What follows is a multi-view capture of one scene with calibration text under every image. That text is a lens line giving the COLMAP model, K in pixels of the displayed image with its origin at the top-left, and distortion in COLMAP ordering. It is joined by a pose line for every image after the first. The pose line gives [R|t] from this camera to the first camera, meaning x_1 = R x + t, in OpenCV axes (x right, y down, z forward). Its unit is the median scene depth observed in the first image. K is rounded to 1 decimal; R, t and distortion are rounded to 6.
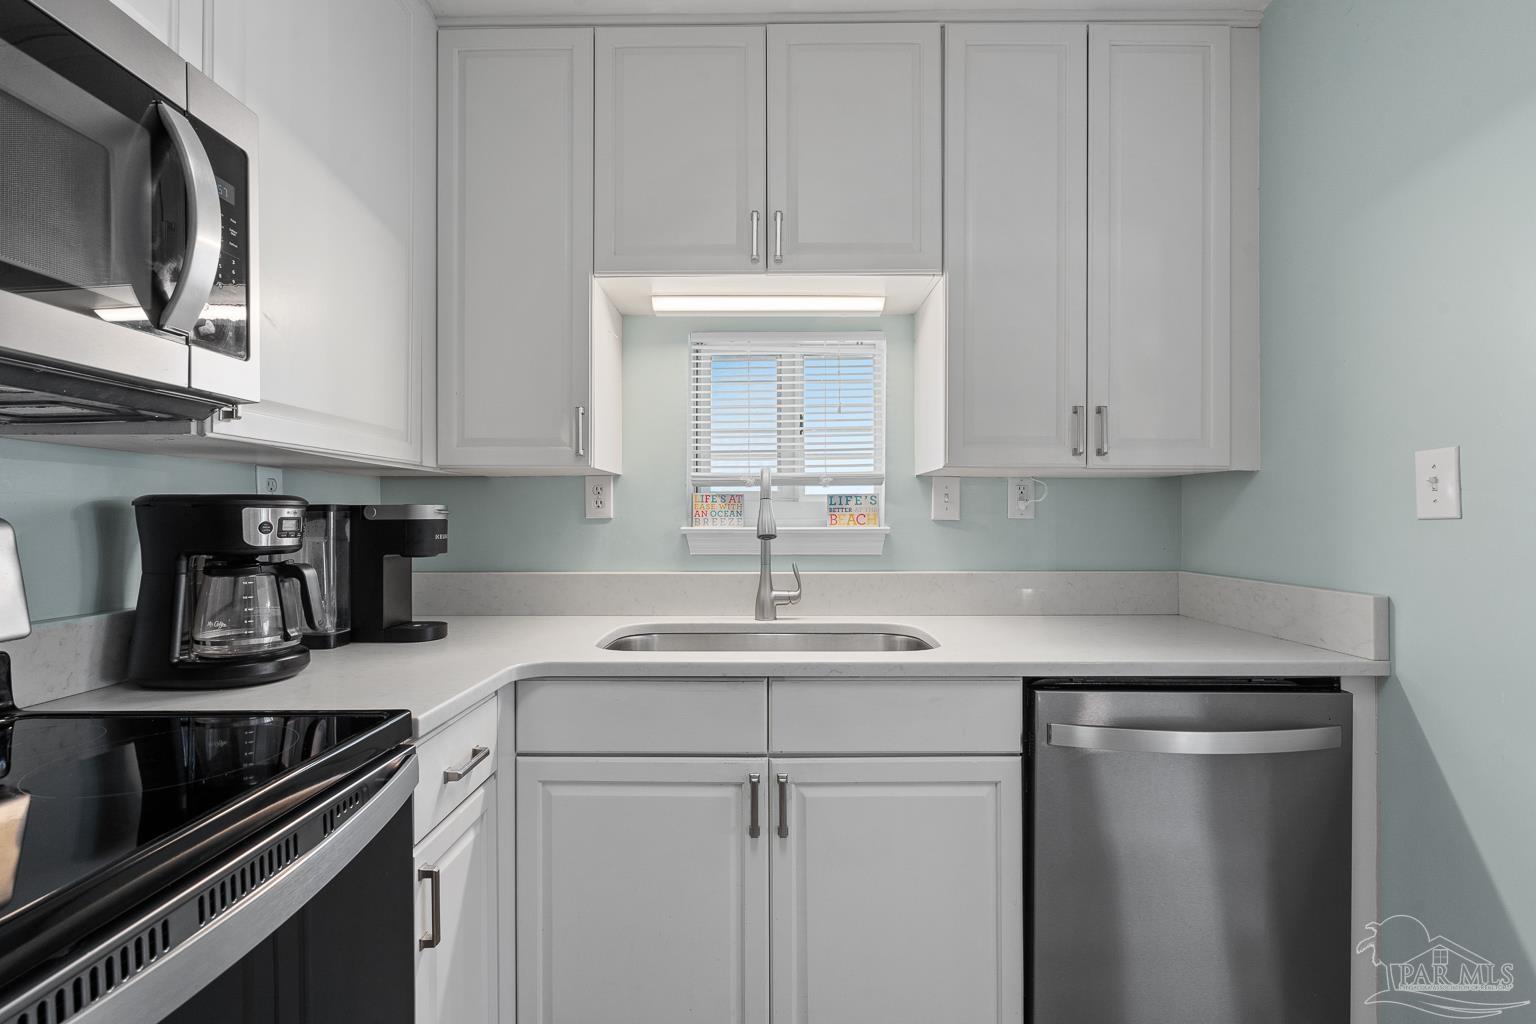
lens RADIAL K [[702.4, 0, 778.1], [0, 702.4, 510.6], [0, 0, 1]] dist [-0.002867, 0.001568]
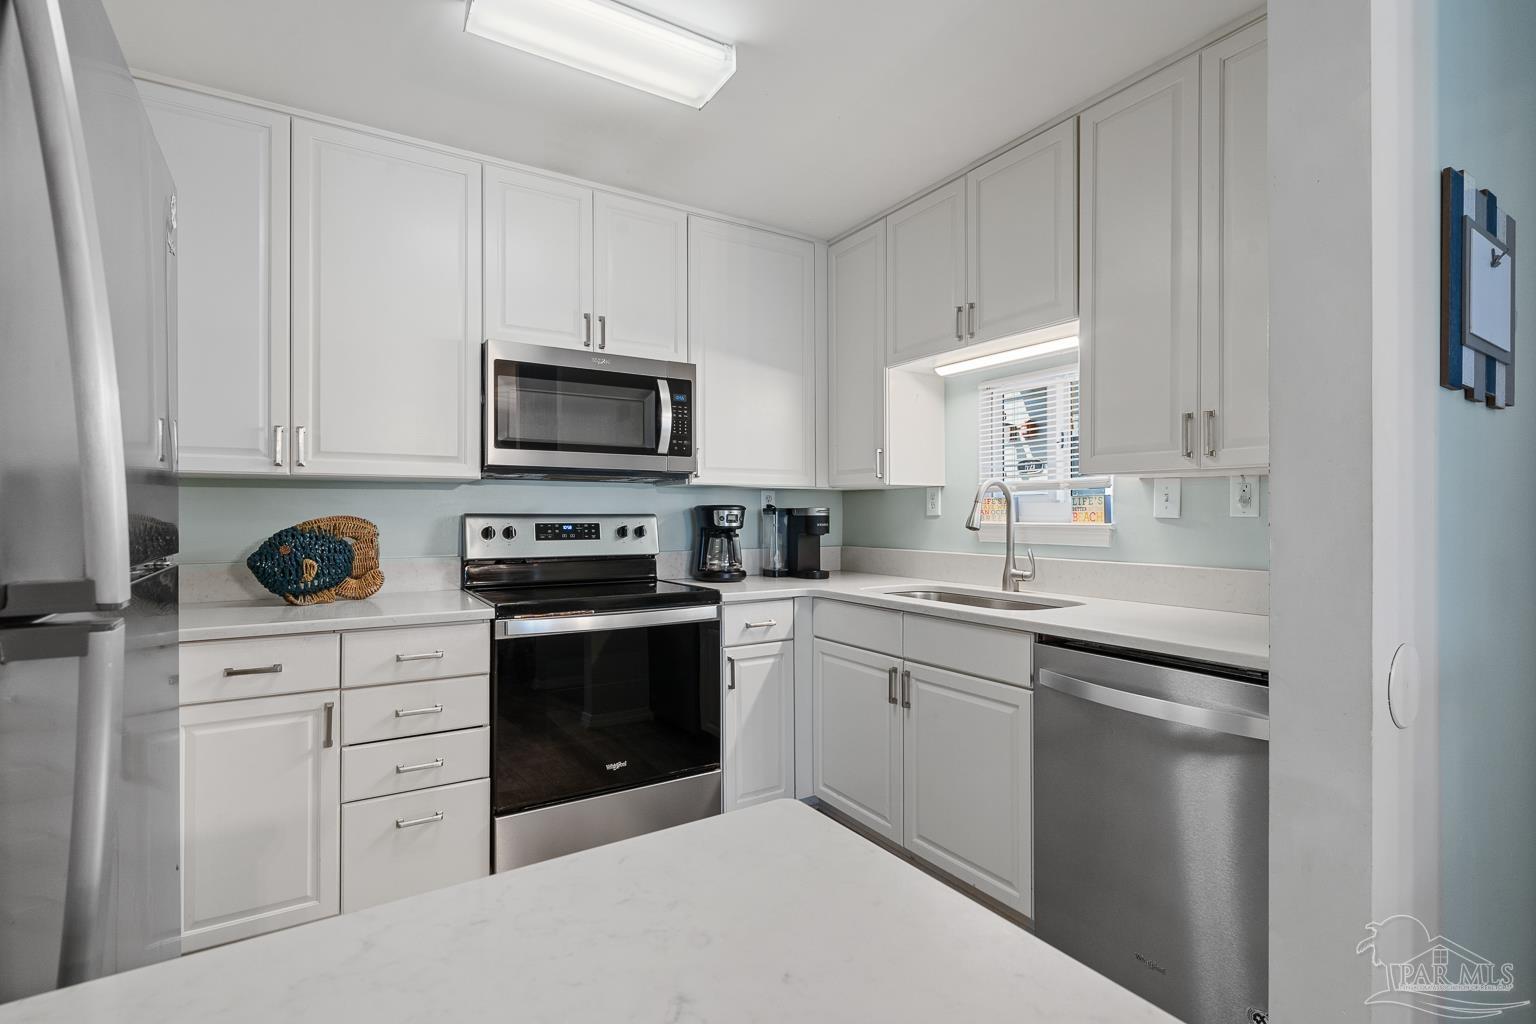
lens RADIAL K [[702.4, 0, 779.0], [0, 702.4, 516.1], [0, 0, 1]] dist [-0.002867, 0.001568]
pose [[0.552959, 0.003292, -0.833202, 0.979005], [0.004292, 0.999968, 0.006799, 0.001147], [0.833197, -0.007336, 0.552927, -0.127327]]
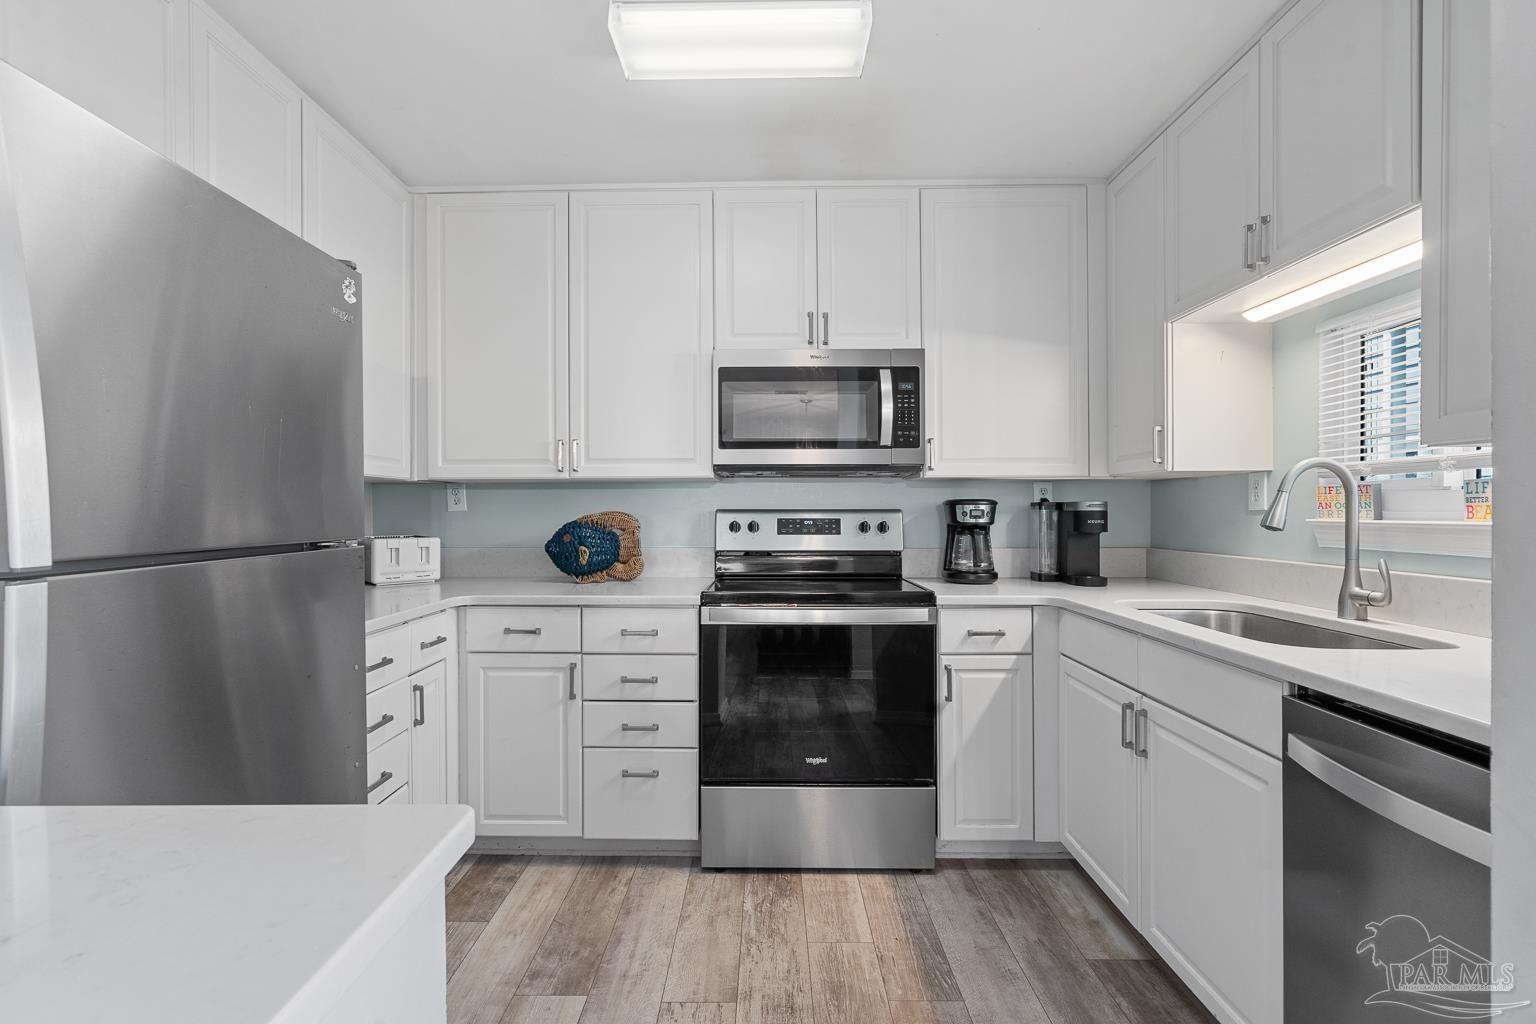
lens RADIAL K [[702.4, 0, 774.2], [0, 702.4, 517.5], [0, 0, 1]] dist [-0.002867, 0.001568]
pose [[0.017602, 0.010995, -0.999785, 1.028715], [0.007787, 0.999908, 0.011134, 0.004981], [0.999815, -0.007981, 0.017514, 0.247399]]
